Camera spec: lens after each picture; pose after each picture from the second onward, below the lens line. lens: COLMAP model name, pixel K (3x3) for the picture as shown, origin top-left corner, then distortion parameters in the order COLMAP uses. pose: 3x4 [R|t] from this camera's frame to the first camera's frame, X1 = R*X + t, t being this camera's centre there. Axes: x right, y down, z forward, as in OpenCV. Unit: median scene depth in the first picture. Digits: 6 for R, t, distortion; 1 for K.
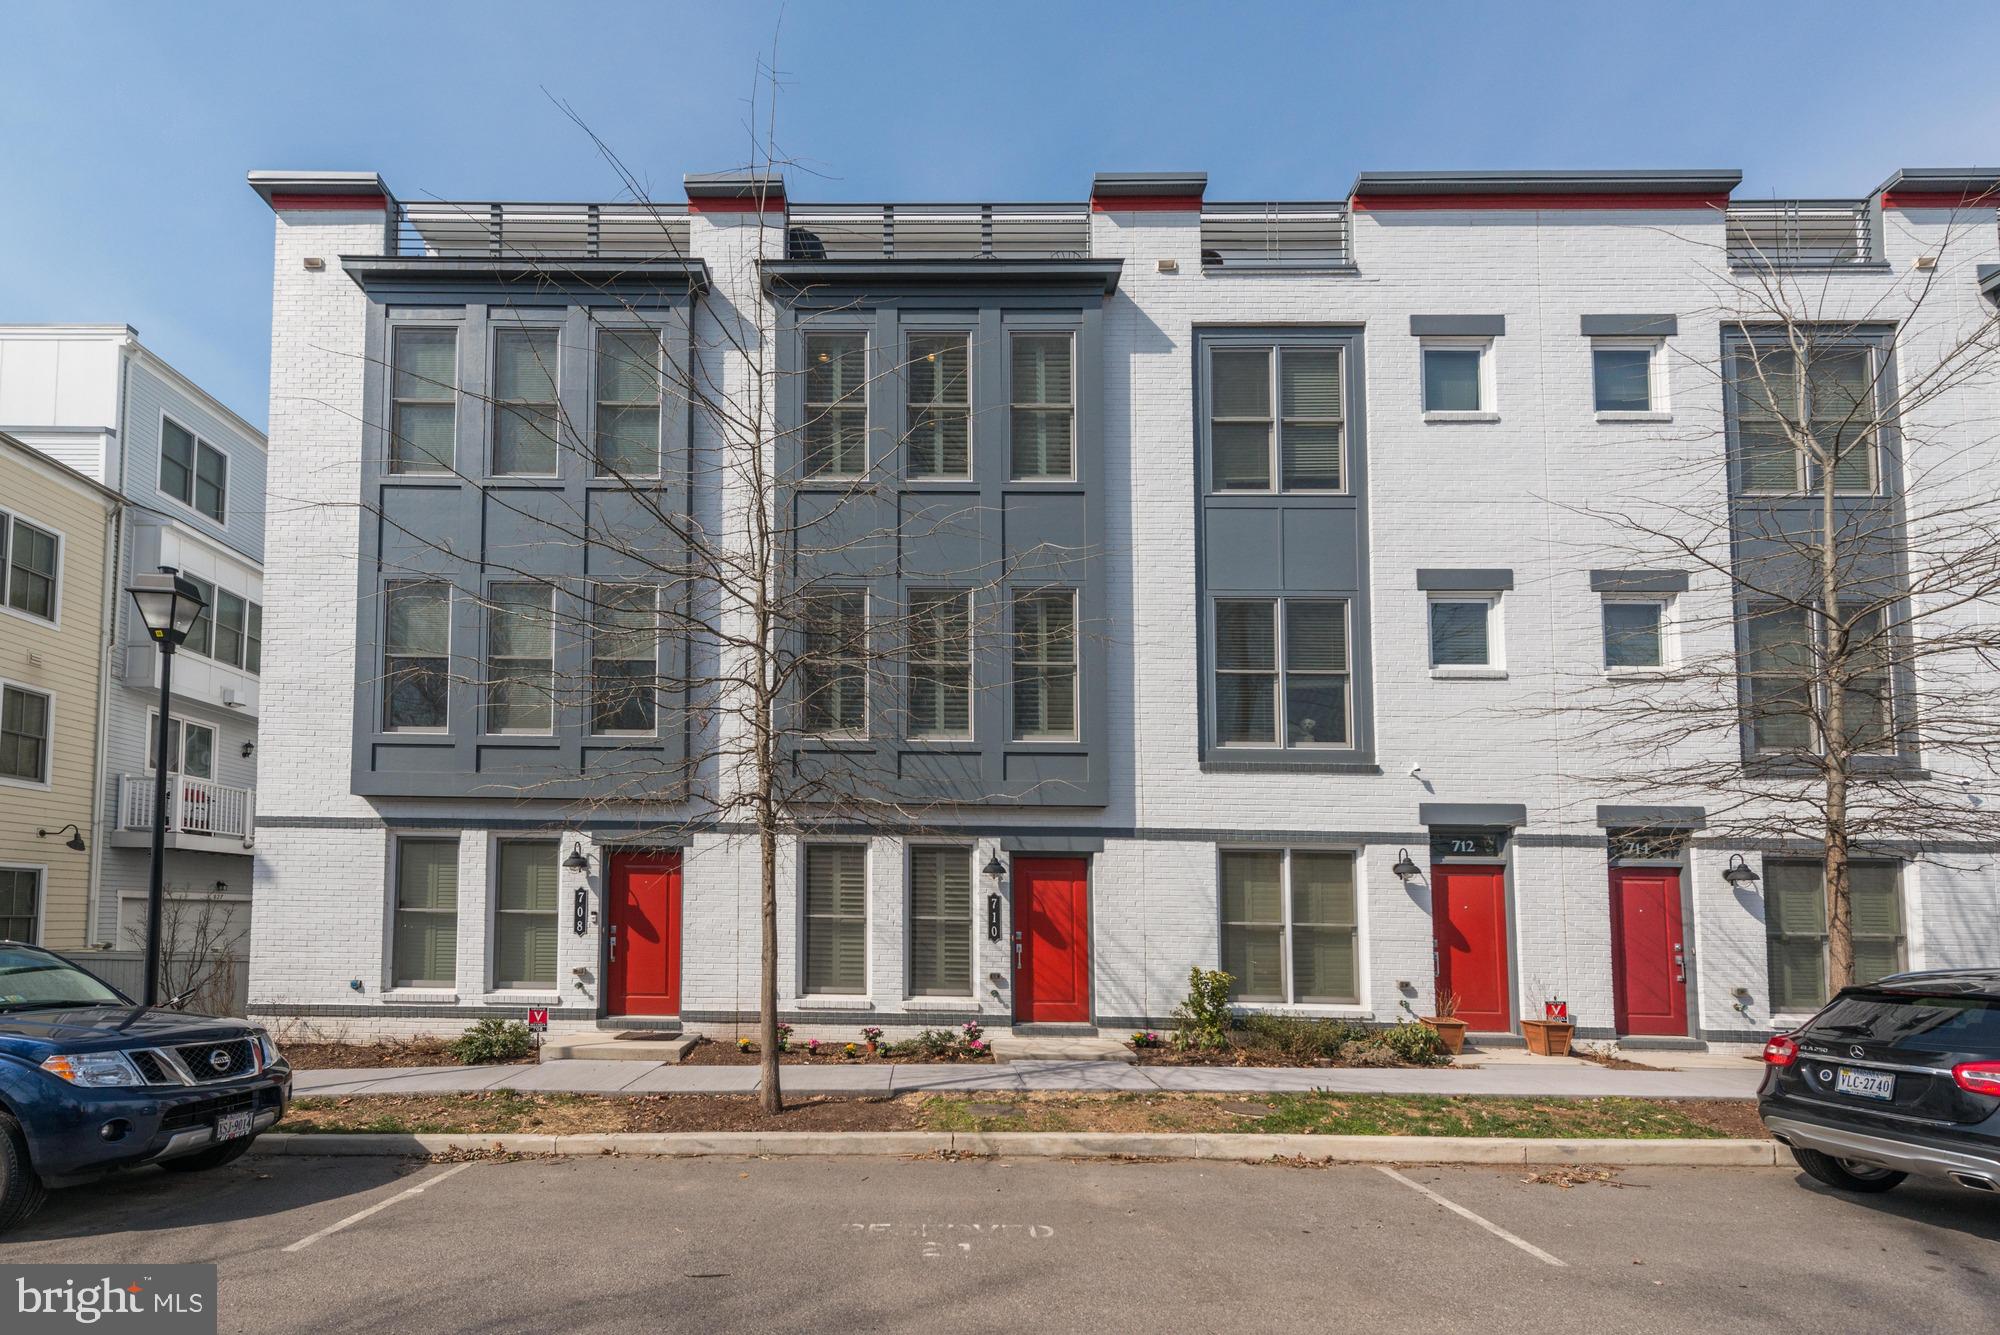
lens RADIAL K [[801.8, 0, 1008.3], [0, 801.8, 668.3], [0, 0, 1]] dist [0.001974, 0.000206]
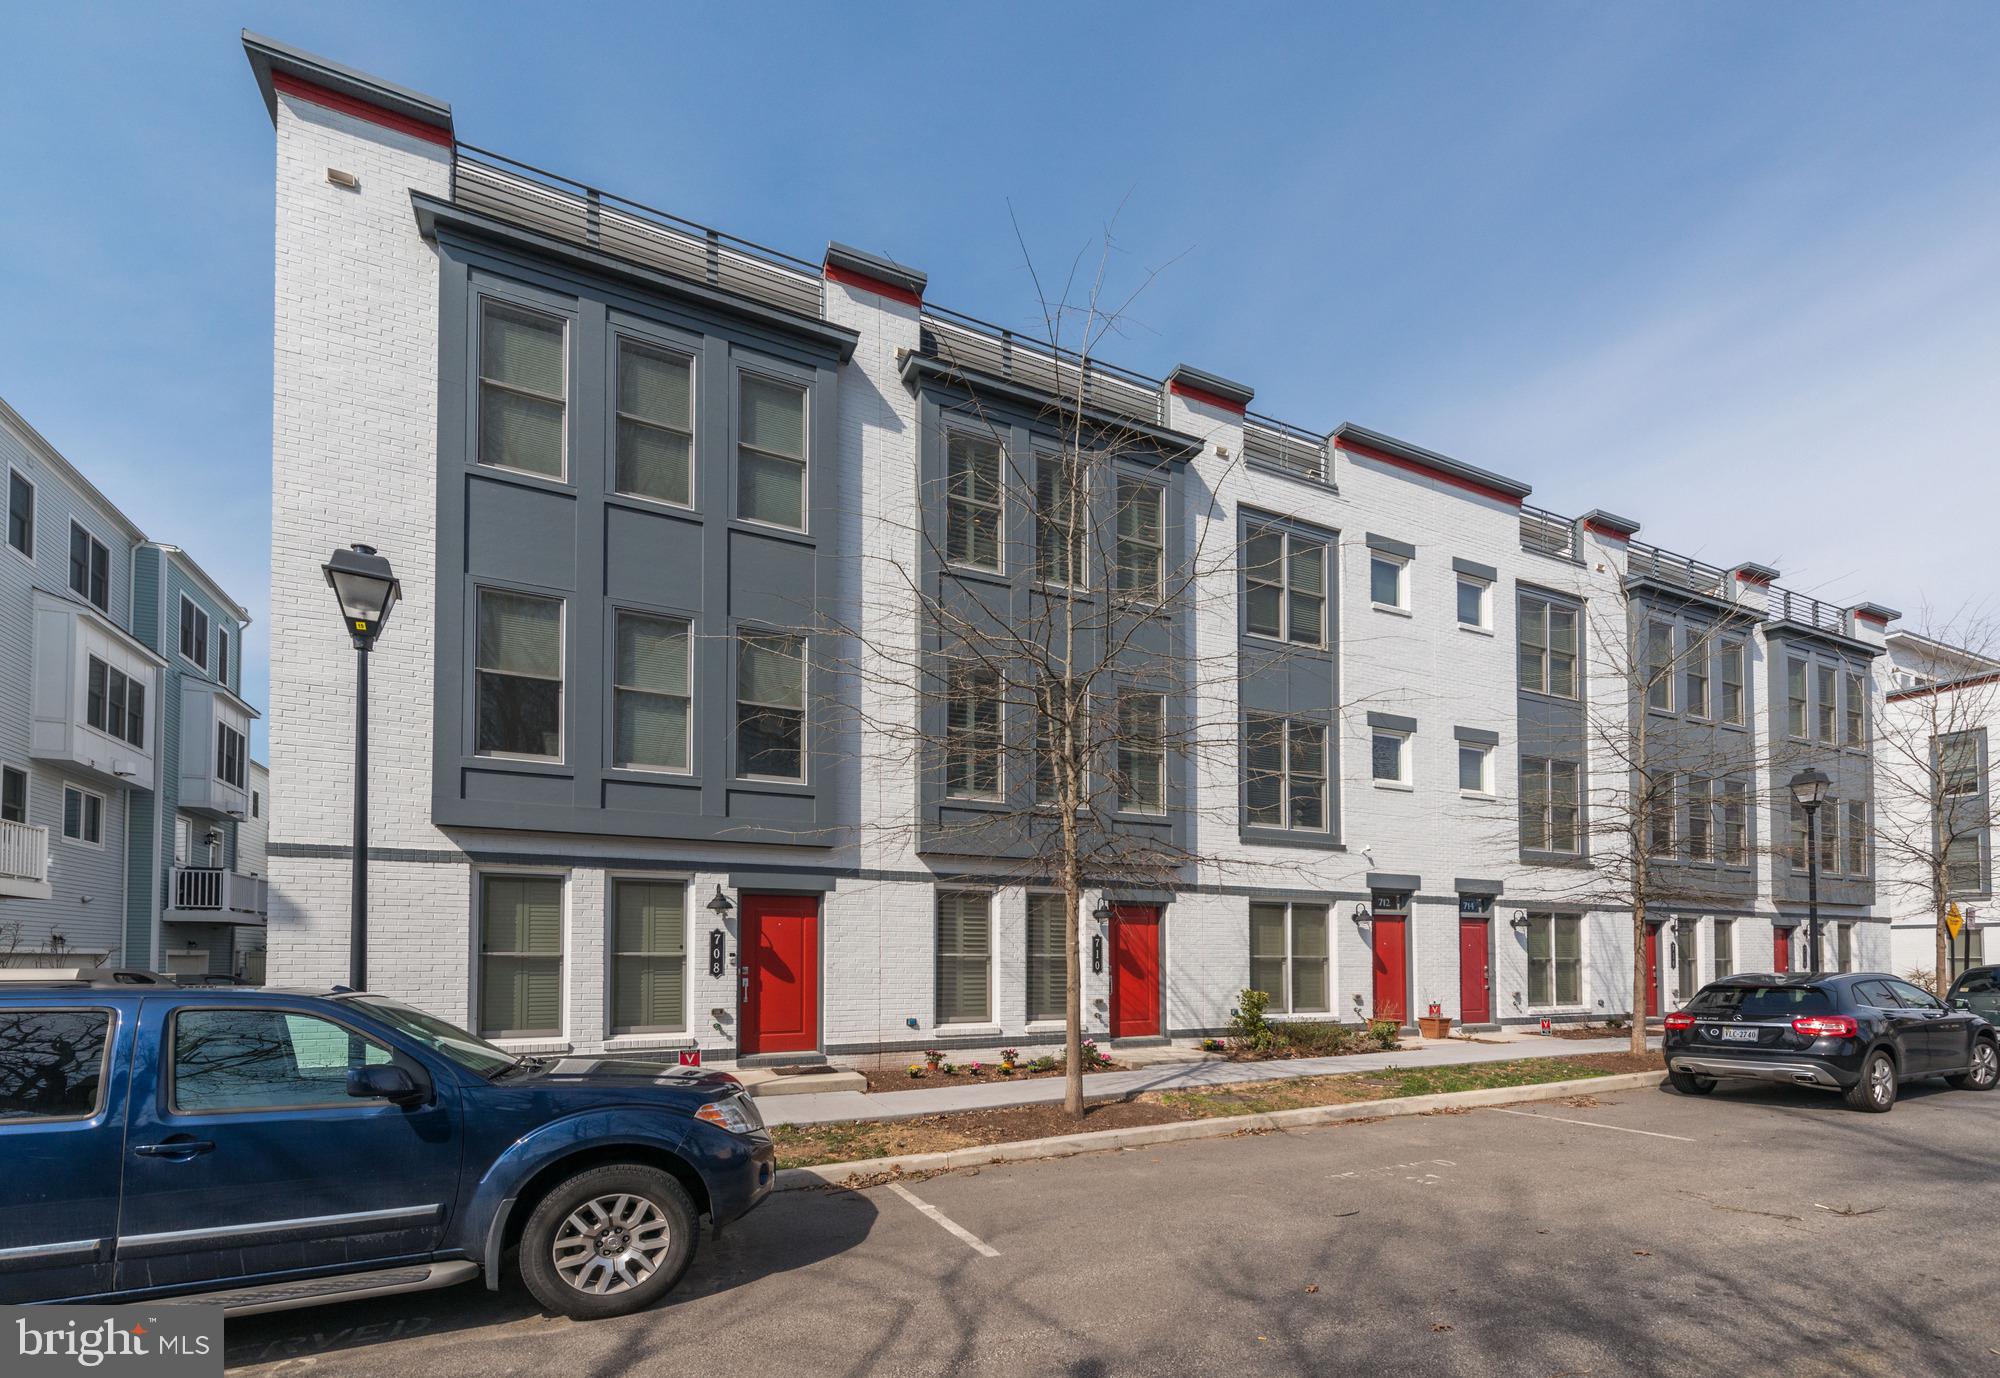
lens RADIAL K [[747.1, 0, 999.3], [0, 747.1, 724.0], [0, 0, 1]] dist [0.003946, 0.000061]
pose [[0.916798, 0.106312, 0.384940, -0.621397], [-0.109080, 0.993924, -0.014708, -0.007388], [-0.384165, -0.028505, 0.922824, 0.008160]]
